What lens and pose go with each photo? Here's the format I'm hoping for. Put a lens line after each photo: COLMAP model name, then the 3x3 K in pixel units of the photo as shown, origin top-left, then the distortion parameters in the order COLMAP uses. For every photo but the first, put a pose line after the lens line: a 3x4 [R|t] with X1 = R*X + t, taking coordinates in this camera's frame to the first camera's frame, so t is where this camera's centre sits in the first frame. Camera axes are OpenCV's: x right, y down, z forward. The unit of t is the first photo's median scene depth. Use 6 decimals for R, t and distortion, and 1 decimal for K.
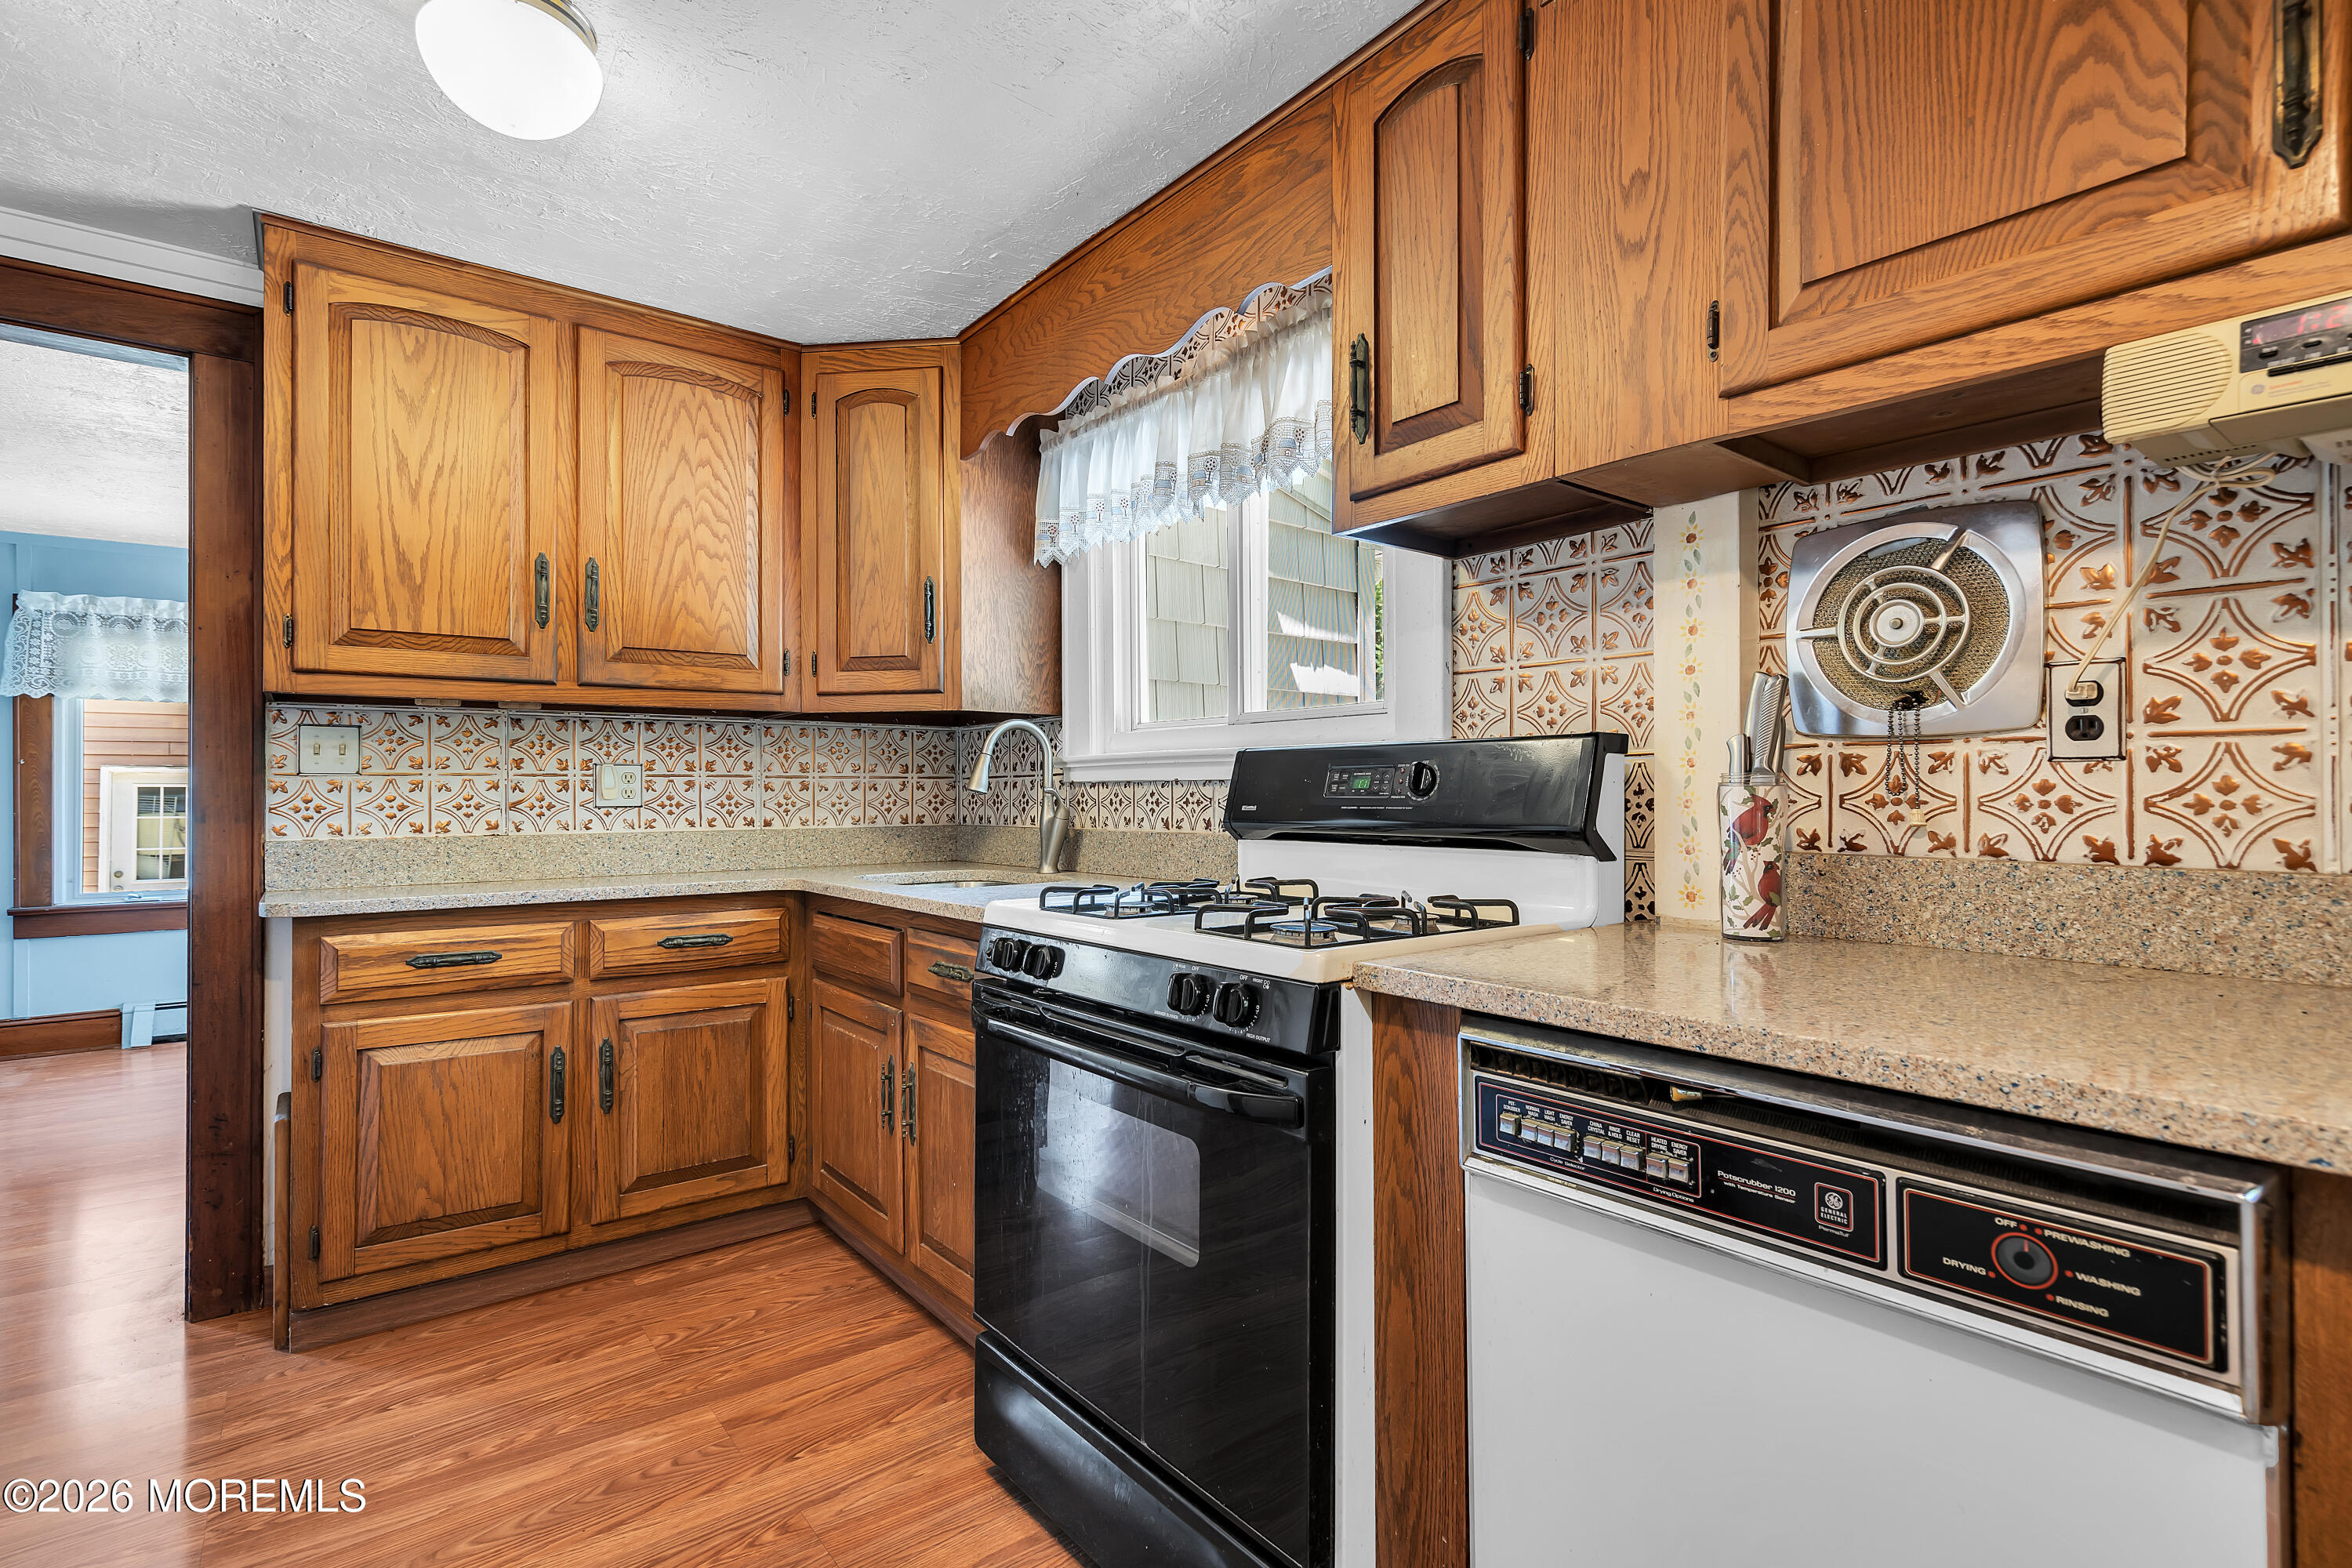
lens RADIAL K [[1083.6, 0, 1149.9], [0, 1083.6, 786.0], [0, 0, 1]] dist [0.004521, 0.000162]
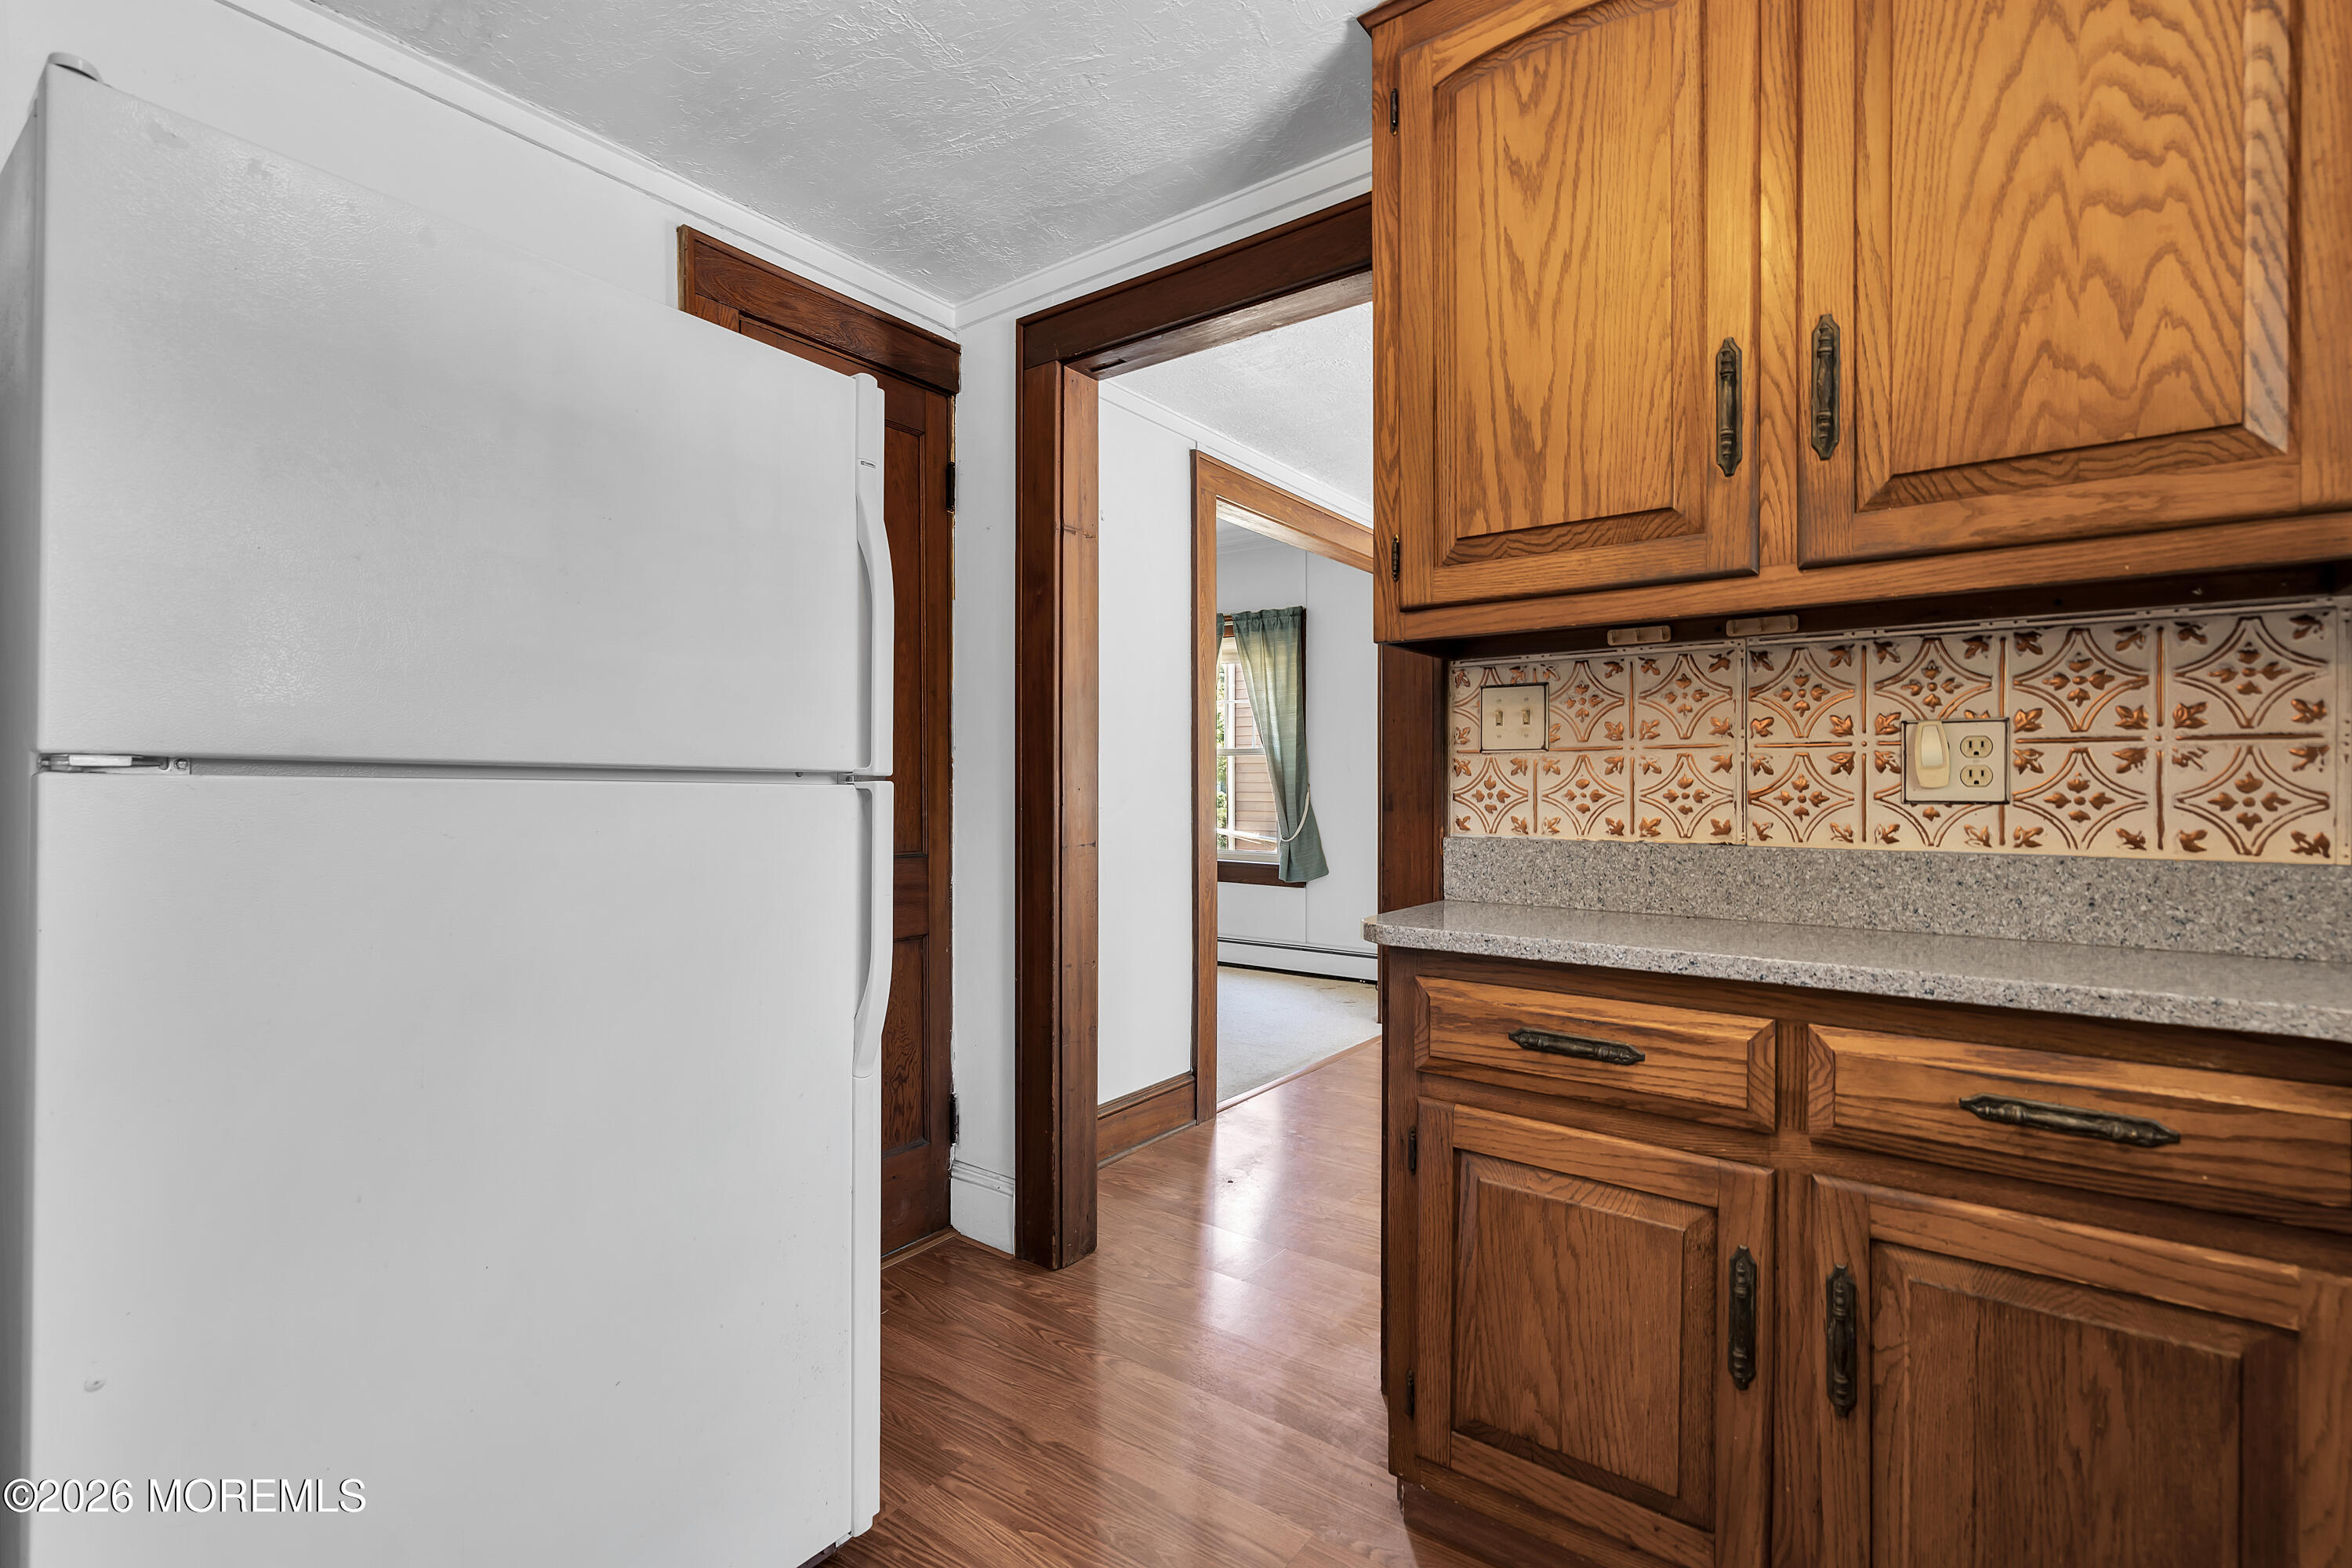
lens RADIAL K [[1065.3, 0, 1146.8], [0, 1065.3, 785.0], [0, 0, 1]] dist [-0.001488, 0.000258]
pose [[0.267705, 0.007393, -0.963472, -0.112737], [0.004997, 0.999946, 0.009061, 0.004888], [0.963488, -0.007240, 0.267654, 0.545400]]
